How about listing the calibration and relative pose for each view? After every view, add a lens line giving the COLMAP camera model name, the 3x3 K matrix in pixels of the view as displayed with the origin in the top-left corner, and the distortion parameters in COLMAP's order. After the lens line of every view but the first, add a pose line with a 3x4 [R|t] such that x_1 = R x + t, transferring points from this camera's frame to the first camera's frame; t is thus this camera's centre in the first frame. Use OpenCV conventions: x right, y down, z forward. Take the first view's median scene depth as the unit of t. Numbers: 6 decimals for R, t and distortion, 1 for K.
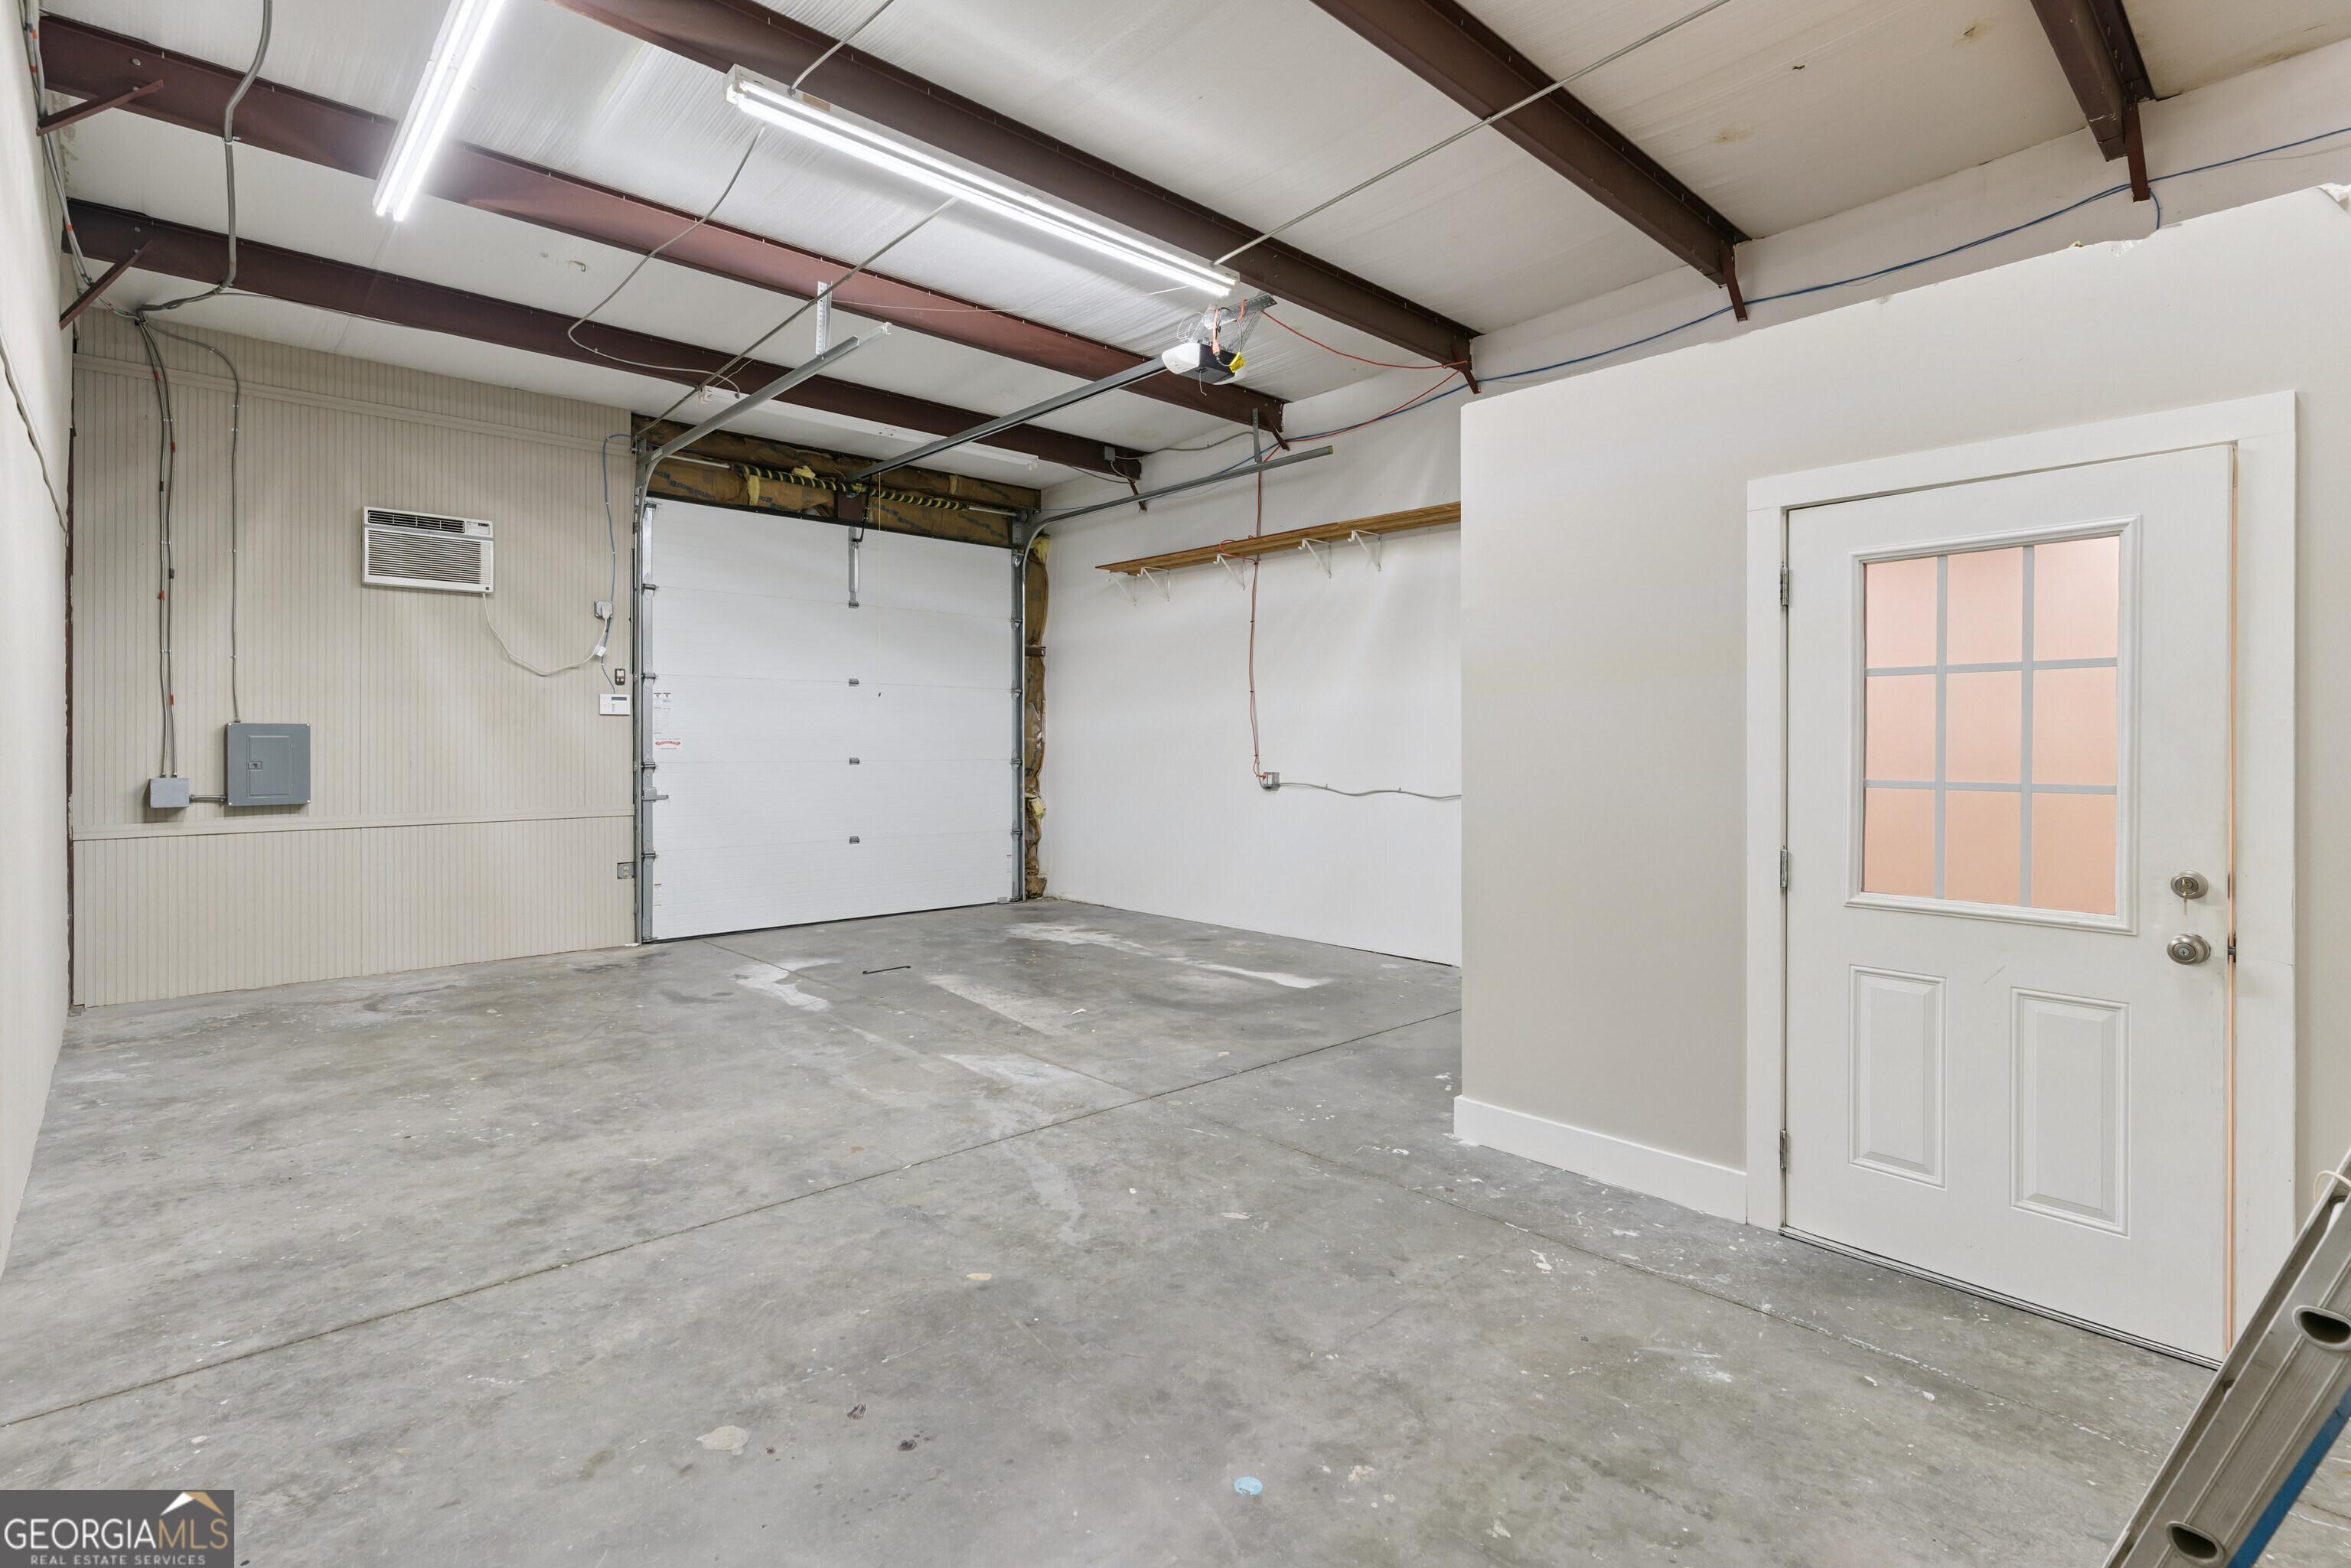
lens RADIAL K [[1116.3, 0, 1171.5], [0, 1116.3, 741.6], [0, 0, 1]] dist [-0.000329, 0.001613]
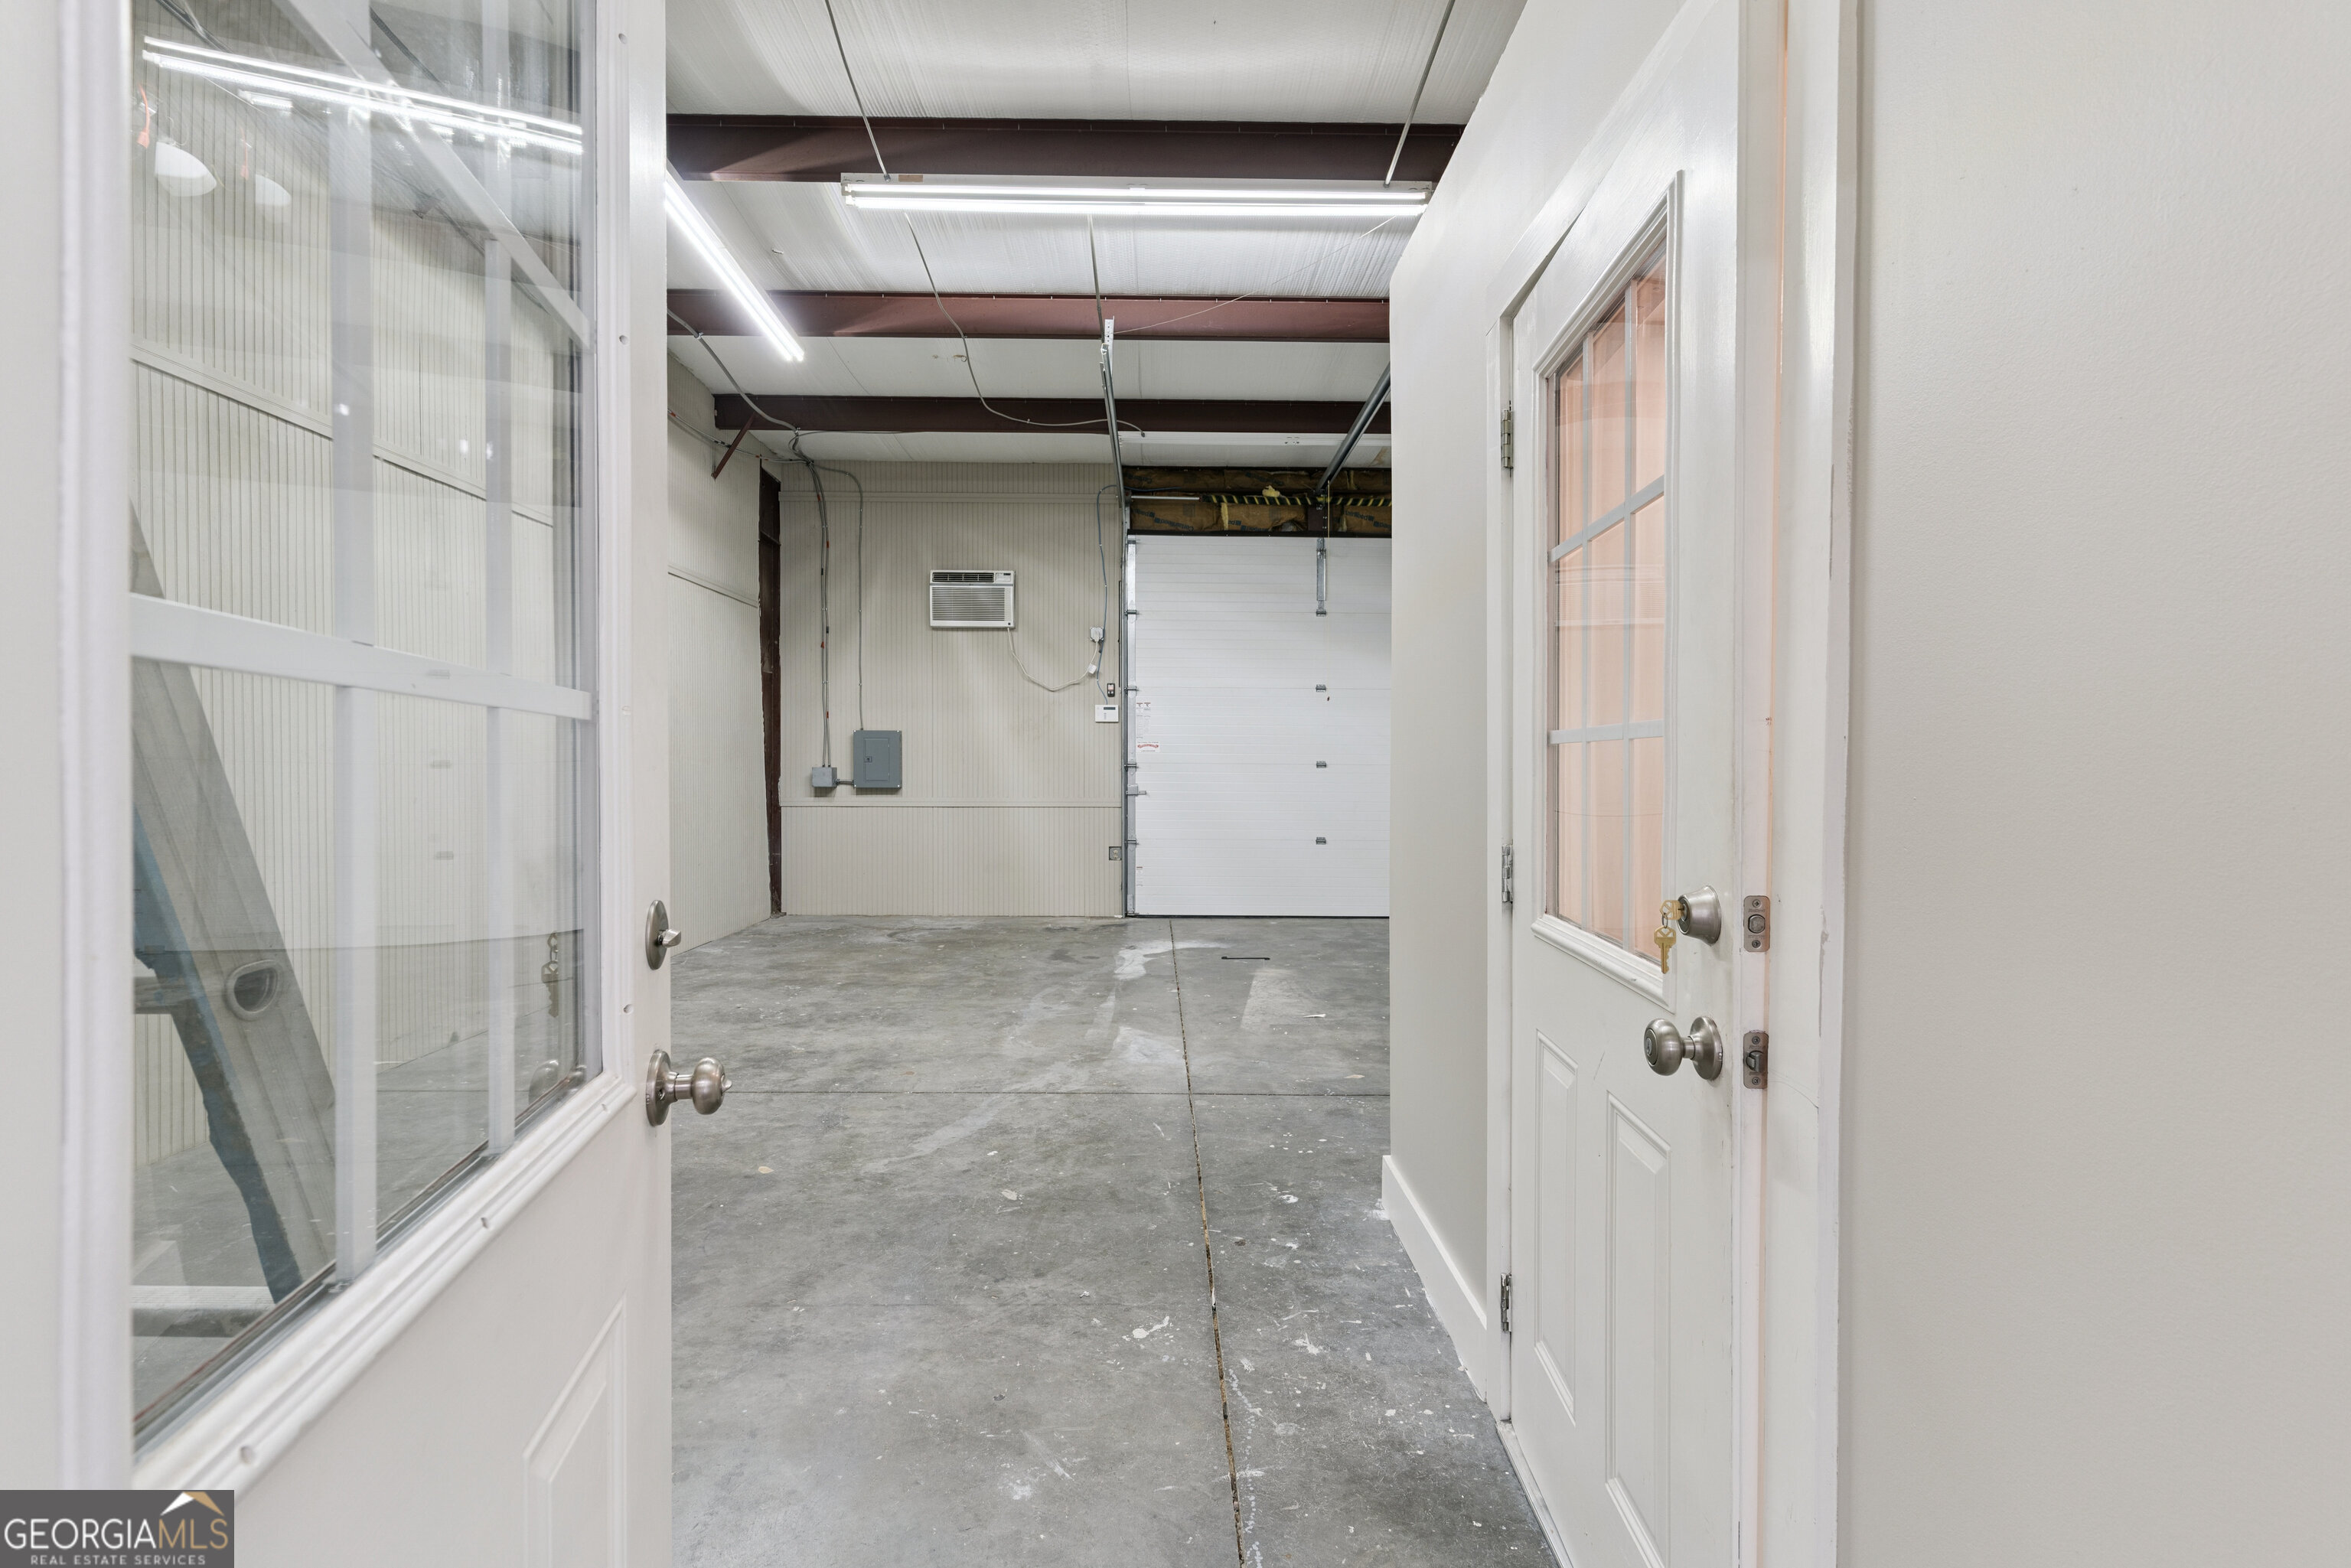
lens RADIAL K [[1116.3, 0, 1178.6], [0, 1116.3, 776.8], [0, 0, 1]] dist [-0.000329, 0.001613]
pose [[0.744495, 0.010760, -0.667541, 0.673386], [-0.005265, 0.999934, 0.010246, 0.041383], [0.667607, -0.004114, 0.744503, 0.311168]]
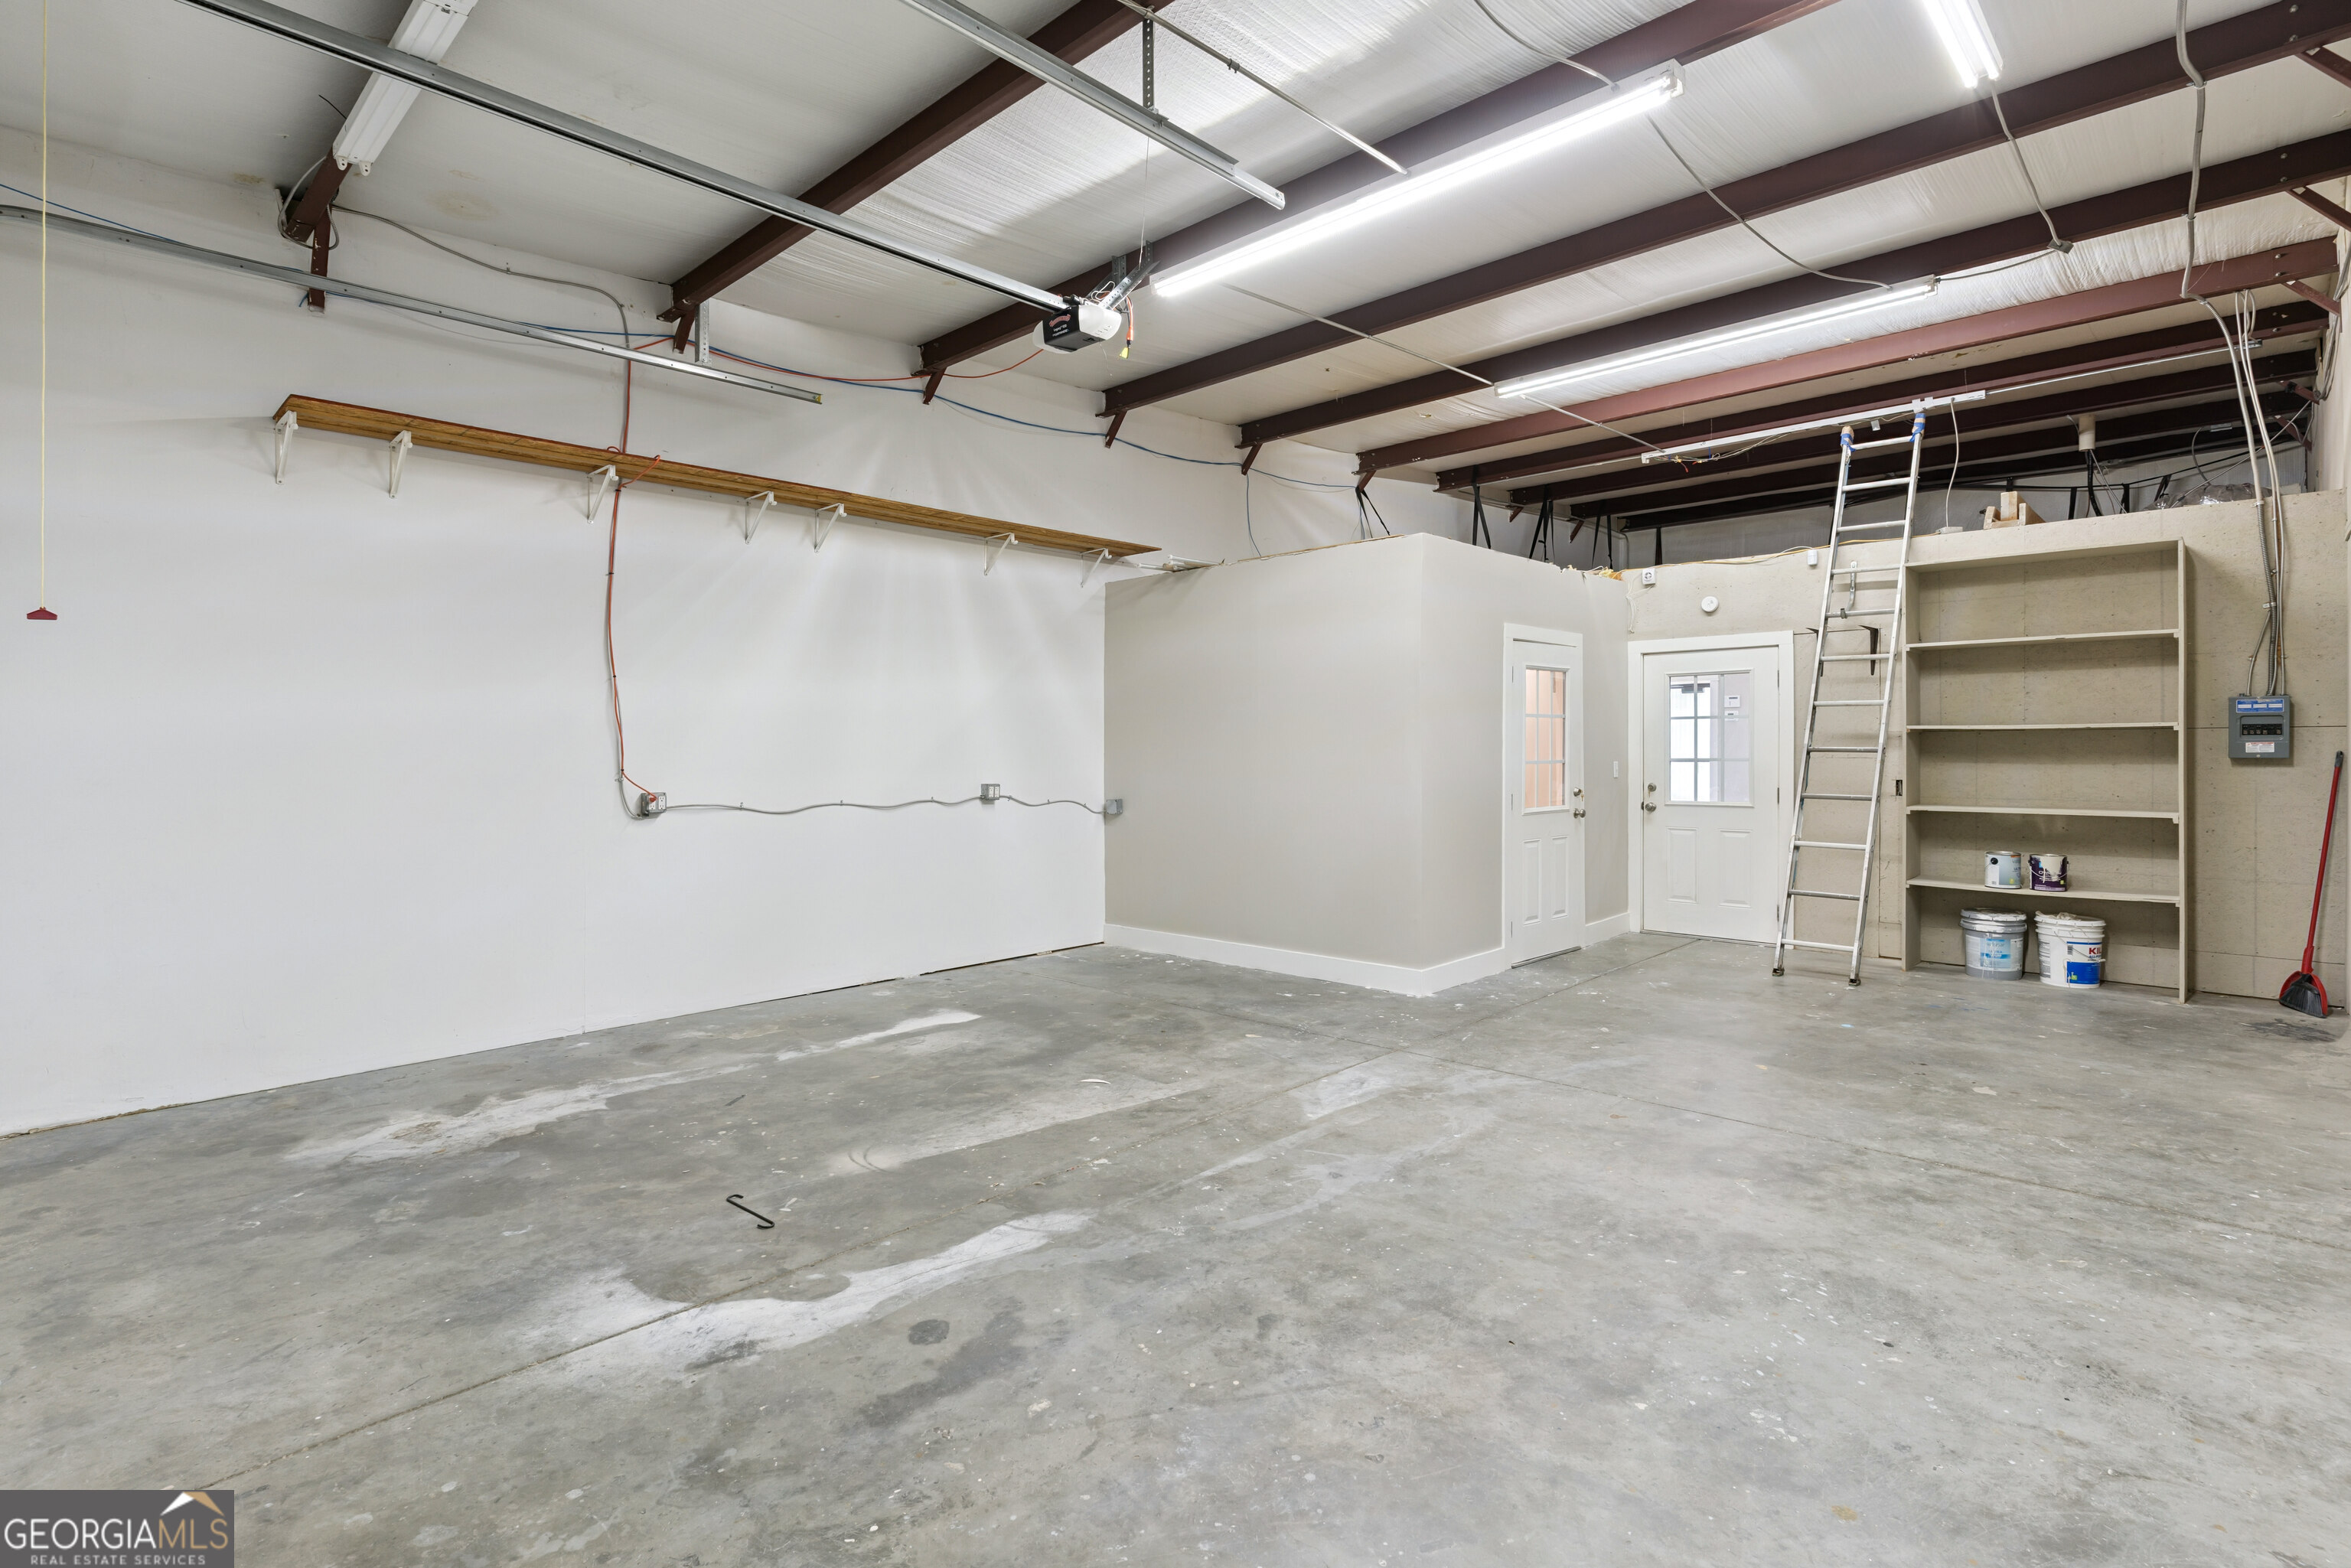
lens RADIAL K [[1116.3, 0, 1175.0], [0, 1116.3, 744.4], [0, 0, 1]] dist [-0.000329, 0.001613]
pose [[-0.056494, 0.002131, 0.998401, -1.298742], [0.005347, 0.999984, -0.001832, -0.000206], [-0.998389, 0.005235, -0.056504, 1.434236]]
